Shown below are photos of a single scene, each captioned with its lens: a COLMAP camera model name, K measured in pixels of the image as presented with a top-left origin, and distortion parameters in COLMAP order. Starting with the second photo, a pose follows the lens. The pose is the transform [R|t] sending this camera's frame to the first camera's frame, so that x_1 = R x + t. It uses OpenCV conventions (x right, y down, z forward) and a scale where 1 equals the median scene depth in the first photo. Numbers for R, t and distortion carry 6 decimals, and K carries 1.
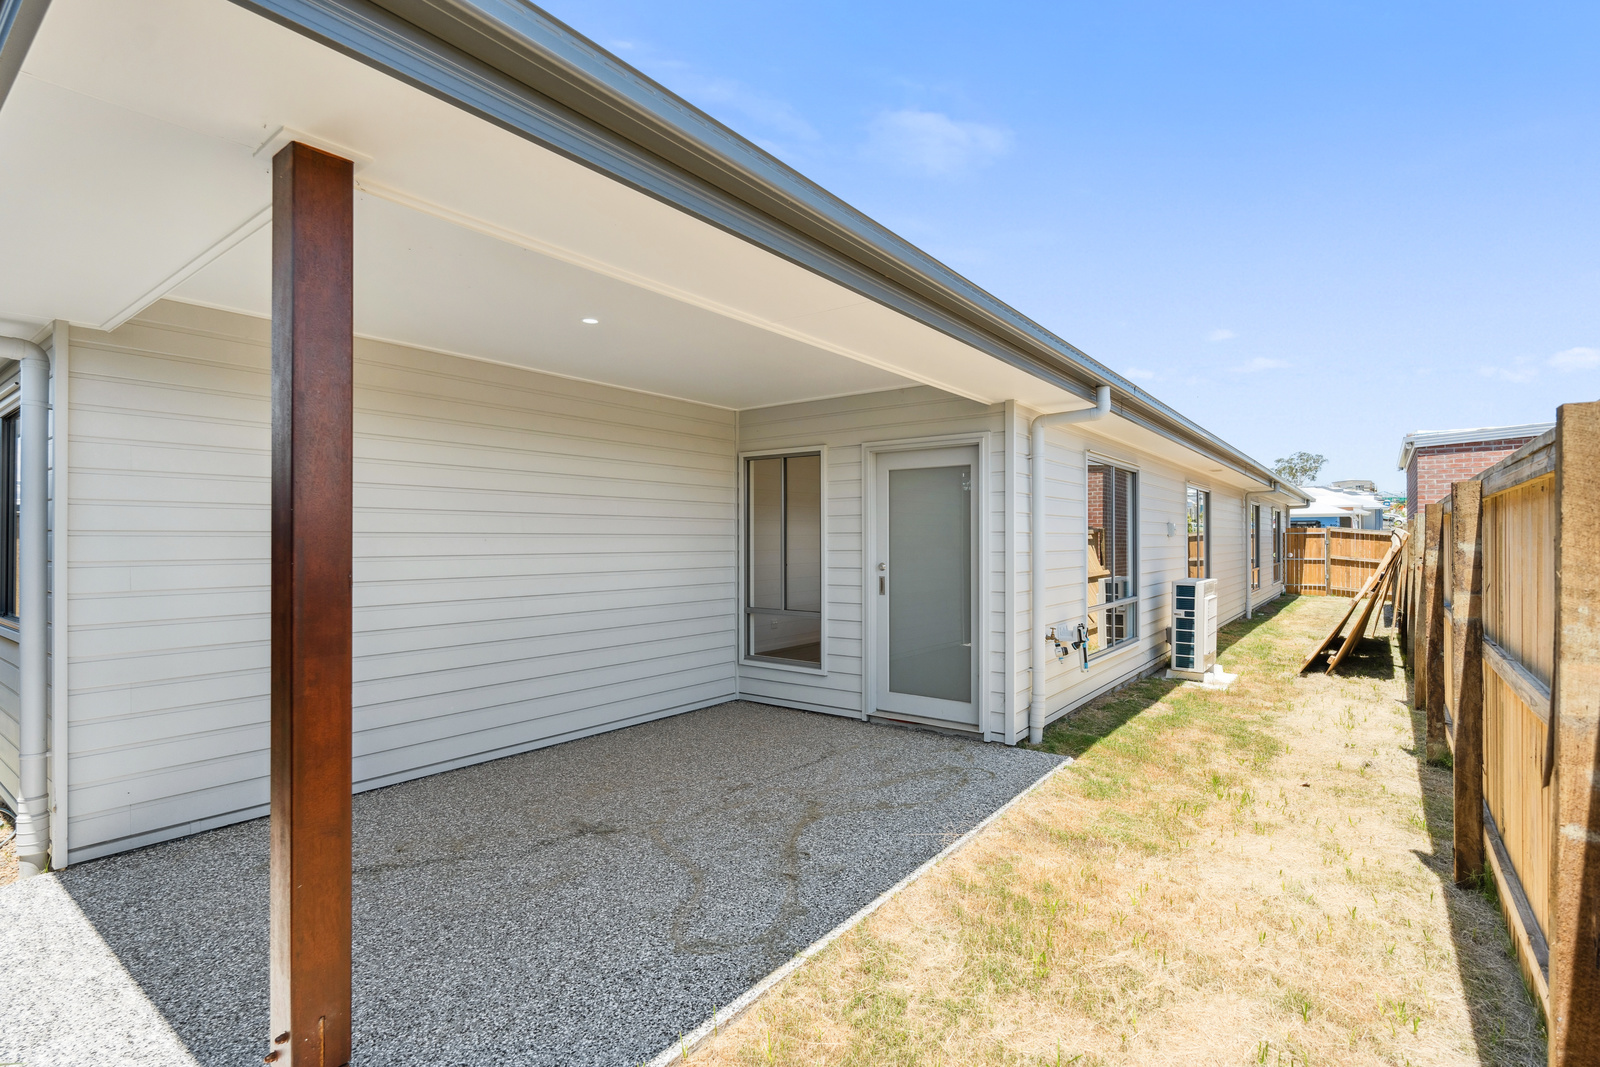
lens RADIAL K [[763.2, 0, 800.0], [0, 763.2, 533.5], [0, 0, 1]] dist [-0.003014, -0.000467]
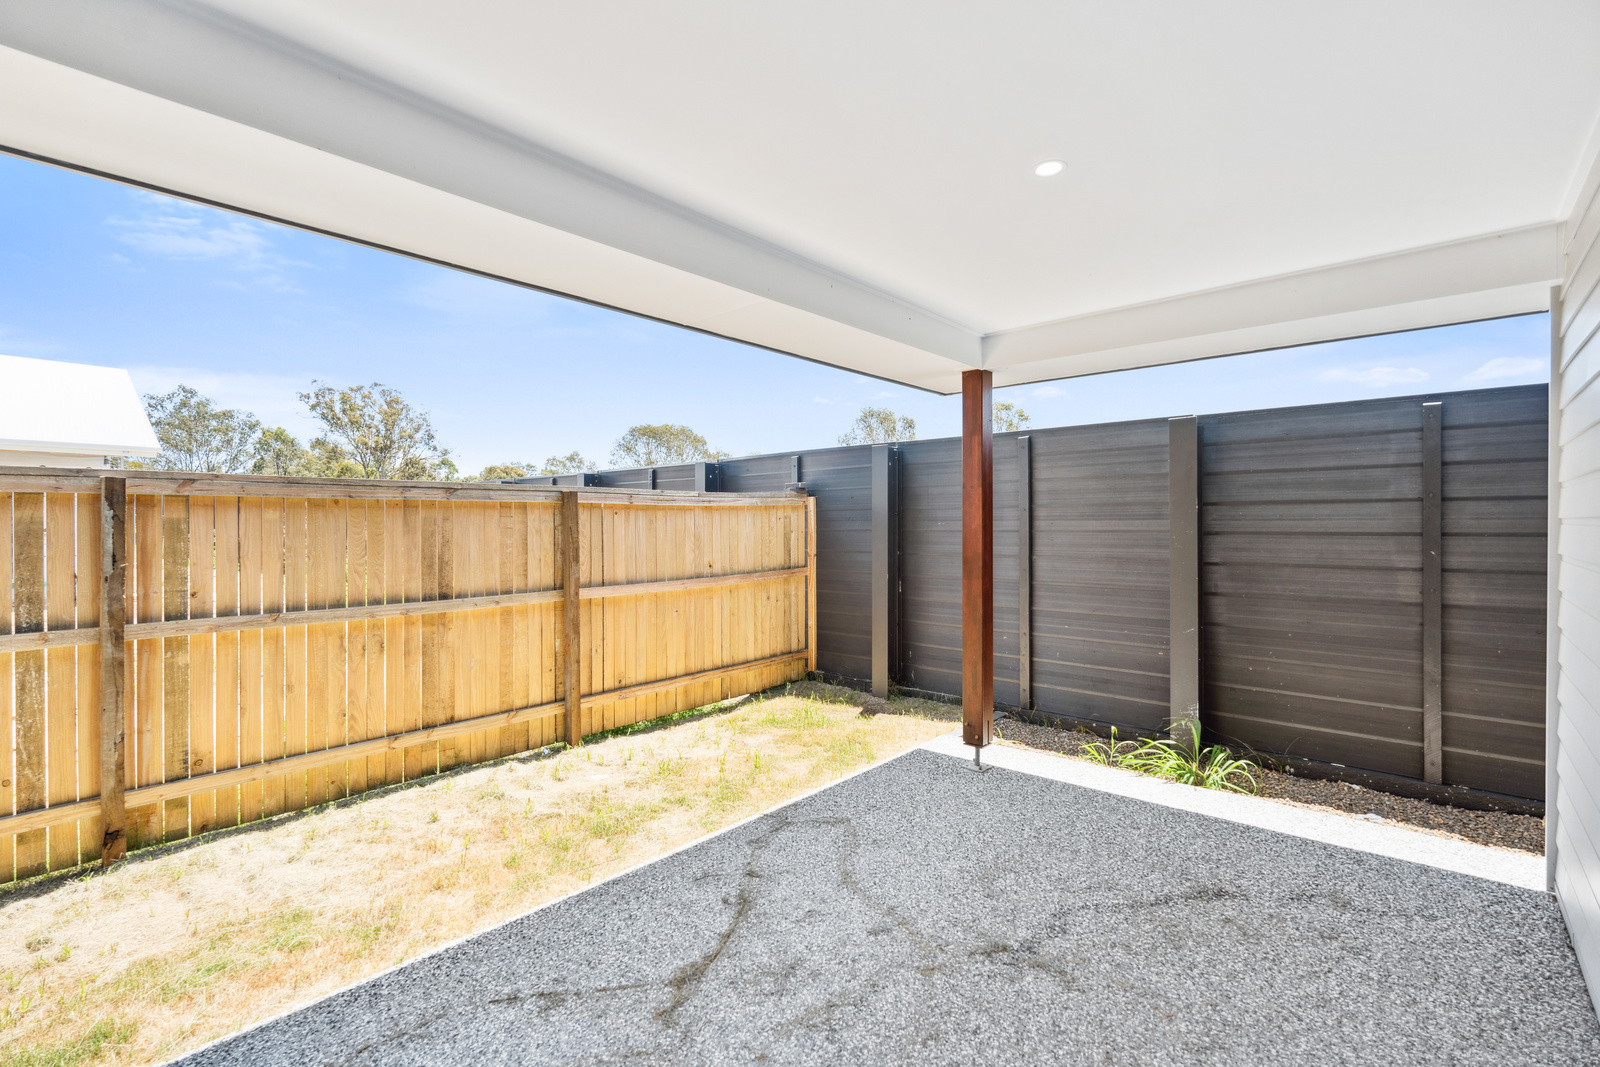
lens RADIAL K [[714.4, 0, 800.0], [0, 714.4, 533.5], [0, 0, 1]] dist [0.000078, 0.000007]
pose [[-0.996393, 0.003070, 0.084798, -0.156723], [0.003491, 0.999982, 0.004812, 0.006848], [-0.084781, 0.005090, -0.996387, 1.959464]]
